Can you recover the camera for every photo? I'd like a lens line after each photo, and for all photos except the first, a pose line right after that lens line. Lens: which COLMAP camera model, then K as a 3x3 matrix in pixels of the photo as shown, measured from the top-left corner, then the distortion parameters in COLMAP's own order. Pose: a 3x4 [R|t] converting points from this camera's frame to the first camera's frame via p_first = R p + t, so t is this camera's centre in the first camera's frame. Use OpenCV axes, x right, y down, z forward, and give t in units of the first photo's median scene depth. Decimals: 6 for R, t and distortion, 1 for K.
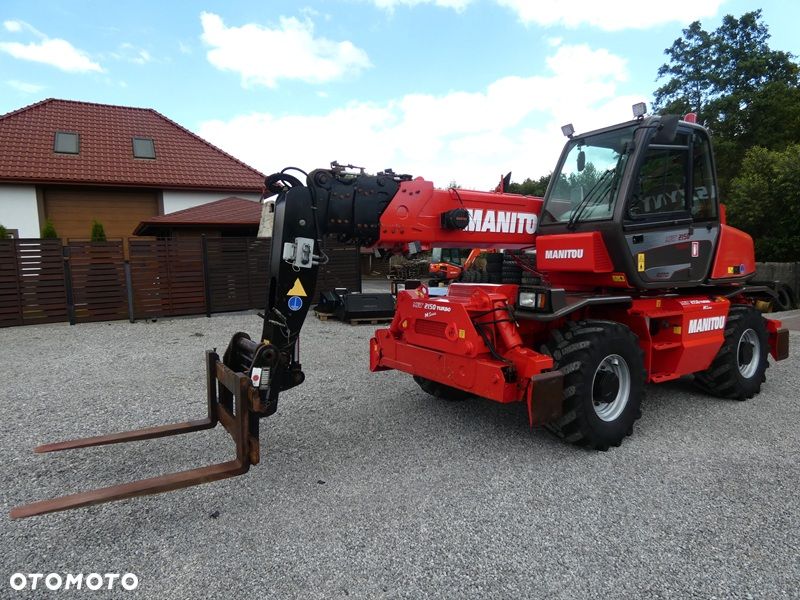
lens RADIAL K [[485.1, 0, 400.1], [0, 485.1, 295.9], [0, 0, 1]] dist [-0.004385, -0.000896]
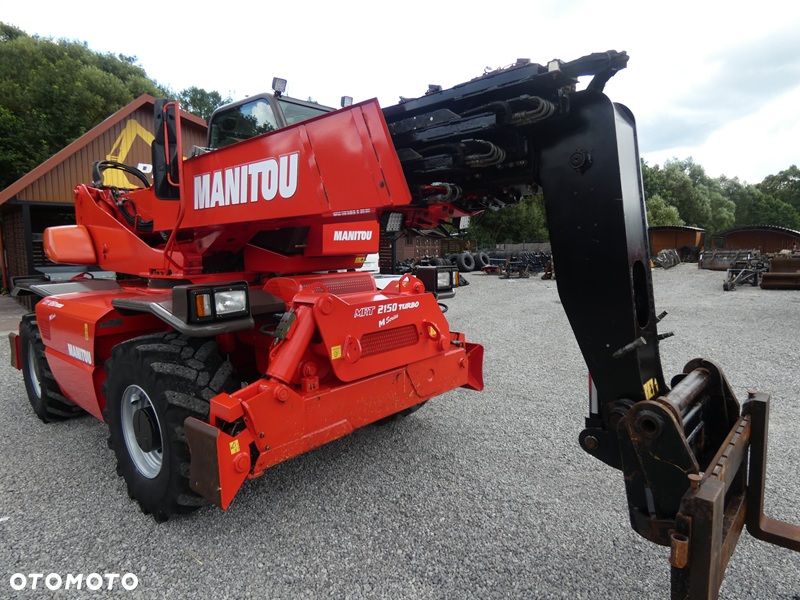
lens RADIAL K [[491.7, 0, 400.0], [0, 491.7, 300.0], [0, 0, 1]] dist [0.001747, -0.000673]
pose [[-0.252893, -0.097744, 0.962544, -0.508520], [0.091606, 0.987995, 0.124396, -0.062265], [-0.963148, 0.119634, -0.240903, 0.977803]]
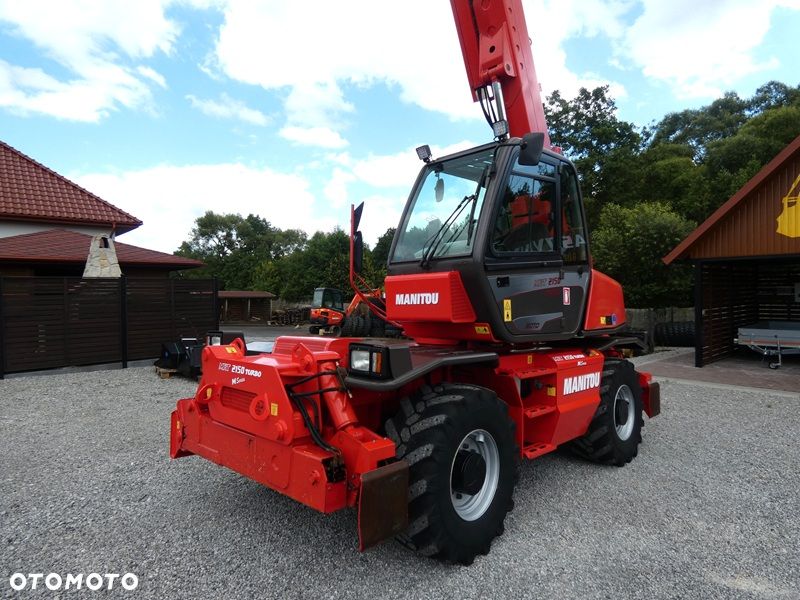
lens RADIAL K [[487.2, 0, 400.9], [0, 487.2, 290.8], [0, 0, 1]] dist [0.020234, -0.000466]
pose [[0.975006, 0.012226, 0.221843, 0.115334], [0.010745, 0.994722, -0.102044, -0.015802], [-0.221919, 0.101877, 0.969728, 0.197590]]
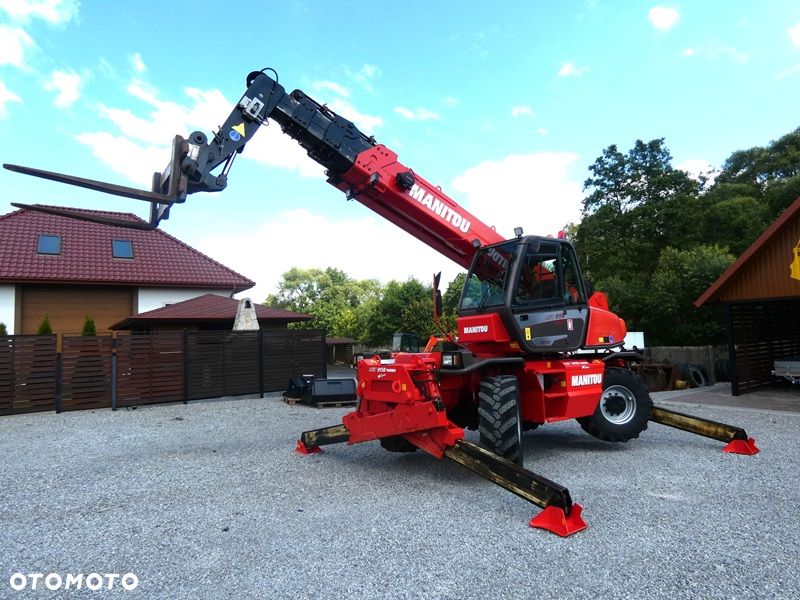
lens RADIAL K [[485.3, 0, 399.3], [0, 485.3, 305.6], [0, 0, 1]] dist [-0.006695, -0.000844]
pose [[0.997260, -0.008032, 0.073539, 0.012606], [0.020041, 0.986248, -0.164050, 0.028914], [-0.071210, 0.165075, 0.983707, -0.304341]]
